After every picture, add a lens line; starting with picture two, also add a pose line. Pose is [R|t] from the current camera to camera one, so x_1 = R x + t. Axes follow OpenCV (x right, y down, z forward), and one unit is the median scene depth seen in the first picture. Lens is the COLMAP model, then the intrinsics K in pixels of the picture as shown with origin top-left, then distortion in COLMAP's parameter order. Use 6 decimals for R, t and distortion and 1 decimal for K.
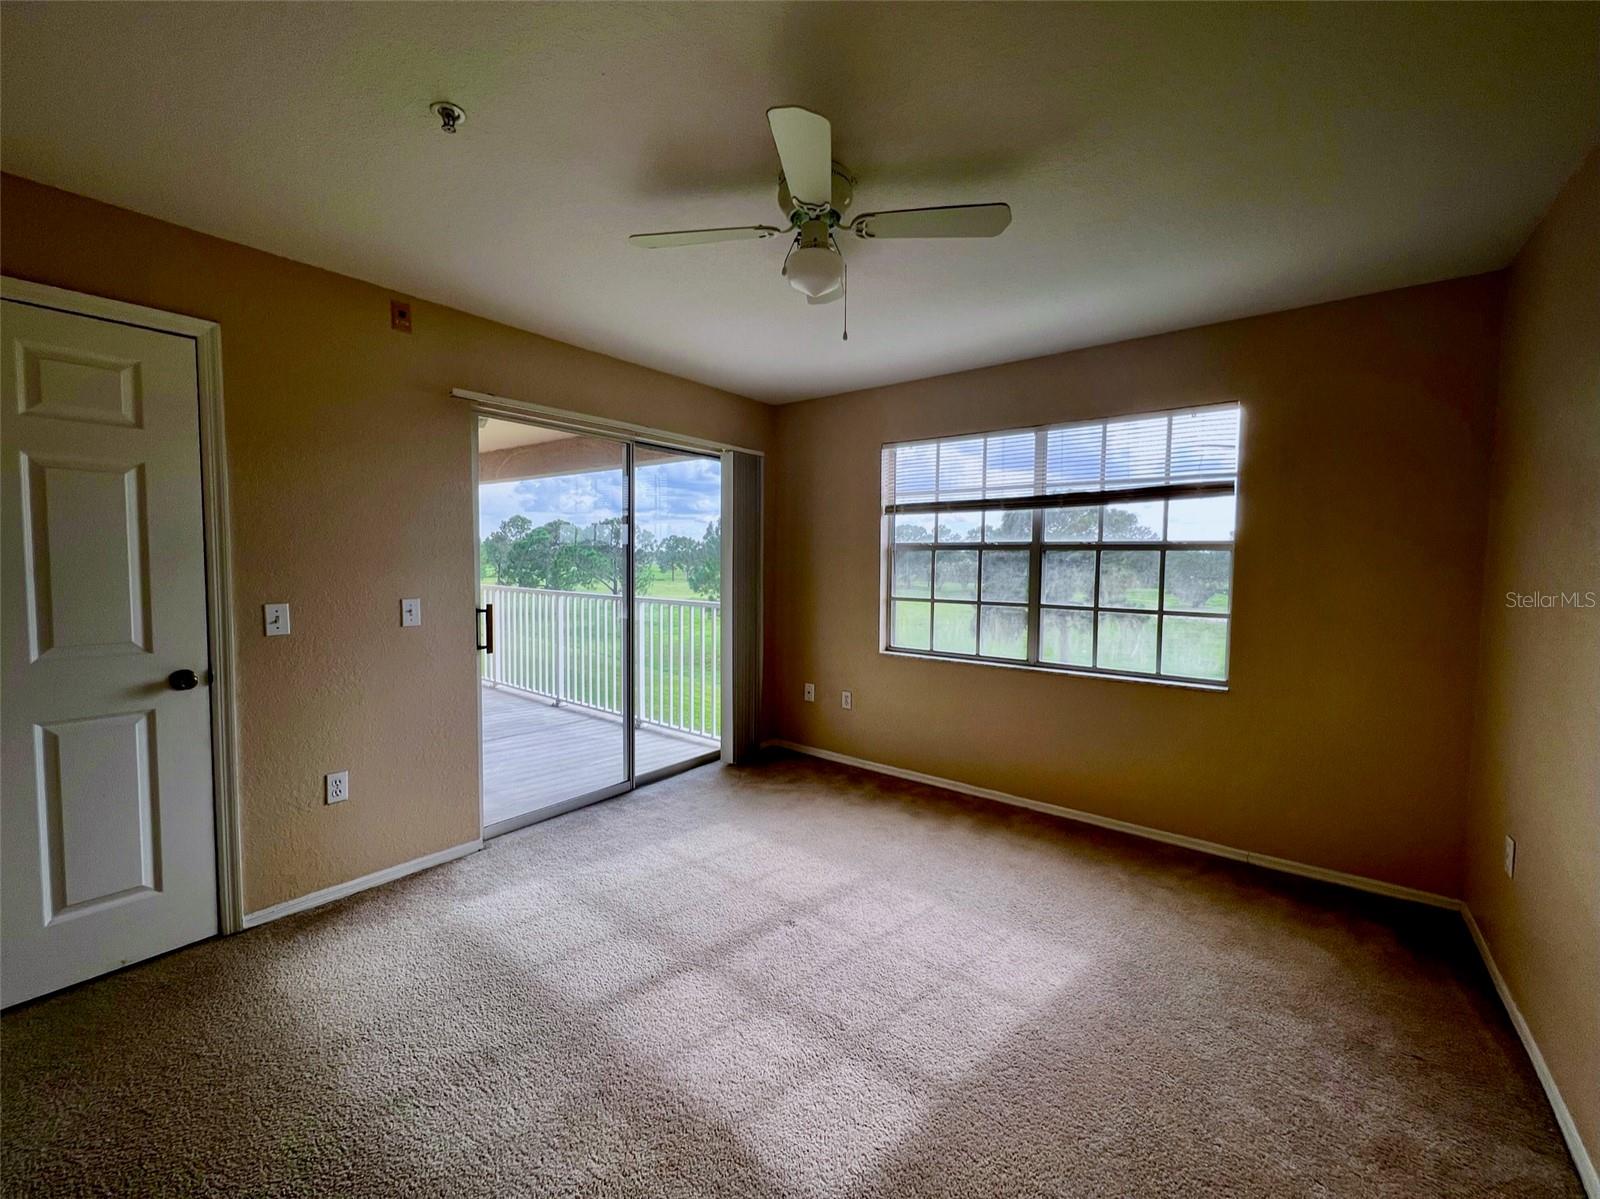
lens RADIAL K [[639.4, 0, 792.0], [0, 639.4, 595.5], [0, 0, 1]] dist [-0.000064, 0.000304]
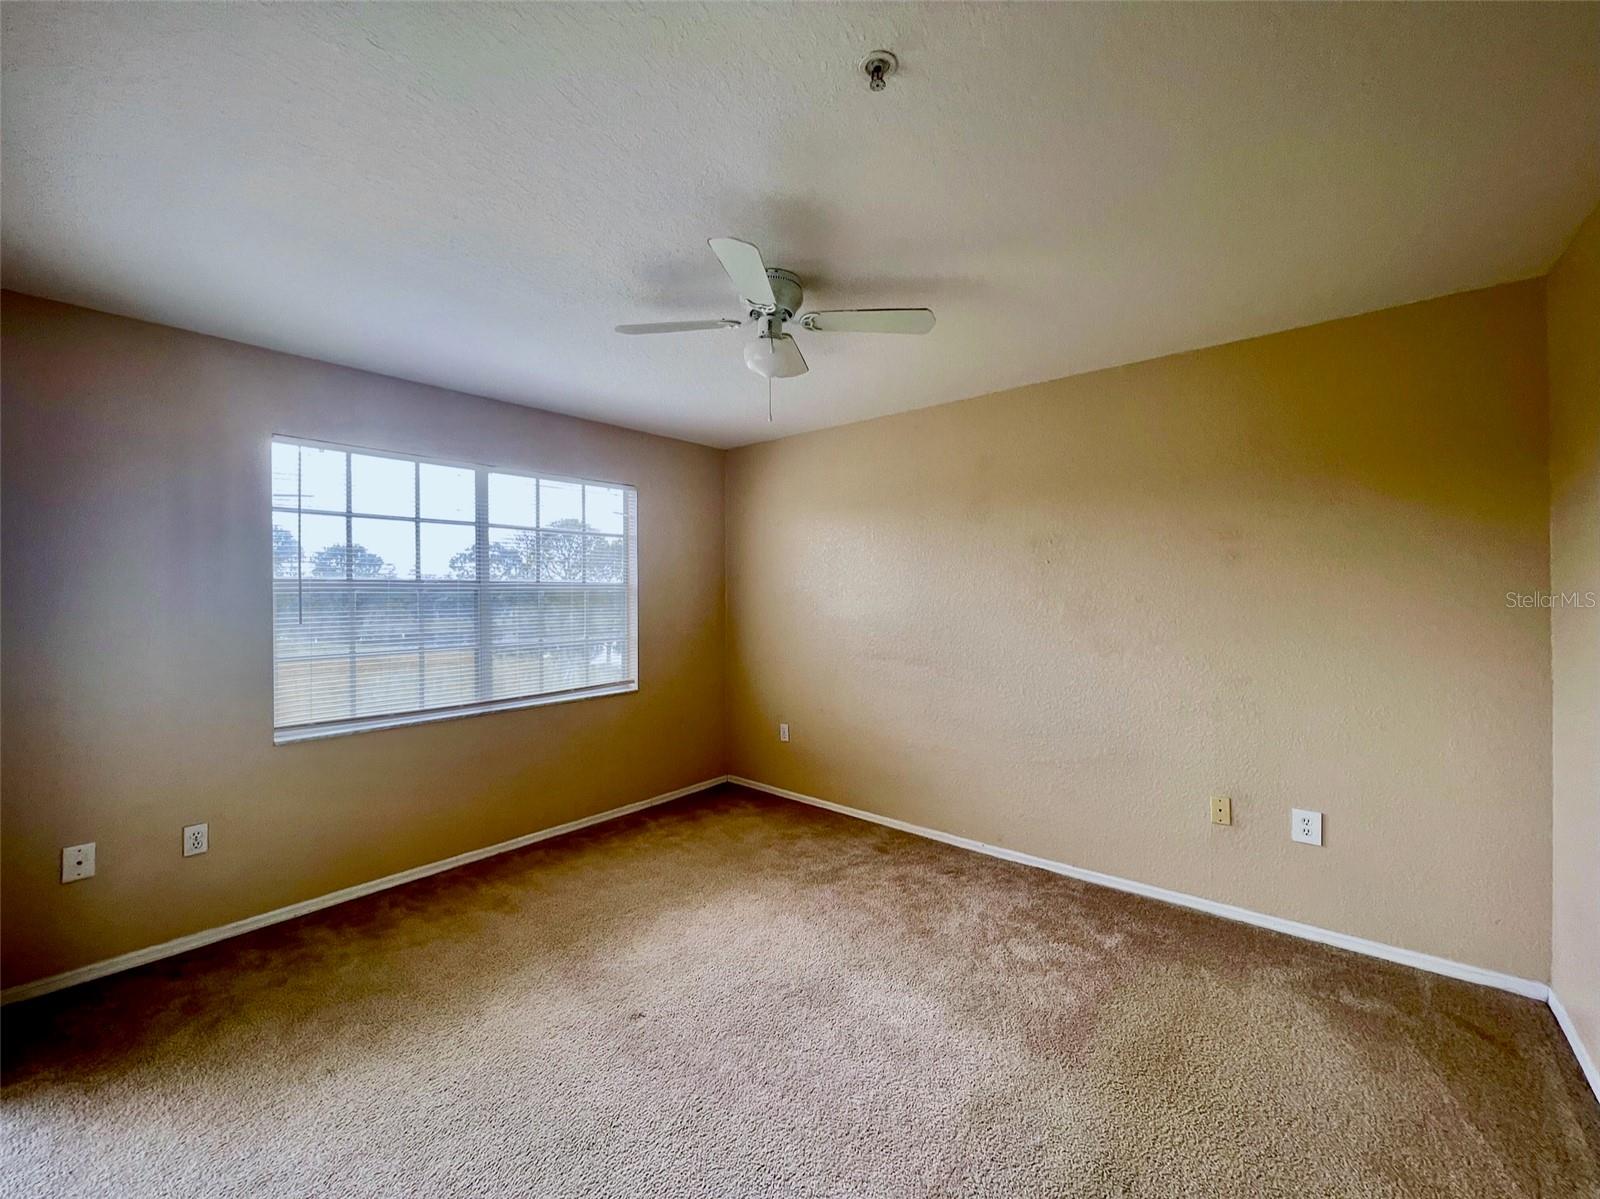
lens RADIAL K [[639.4, 0, 801.1], [0, 639.4, 596.5], [0, 0, 1]] dist [-0.000064, 0.000304]
pose [[0.050293, -0.015970, 0.998607, -0.580166], [0.064091, 0.997863, 0.012731, -0.045763], [-0.996676, 0.063361, 0.051209, 0.450962]]
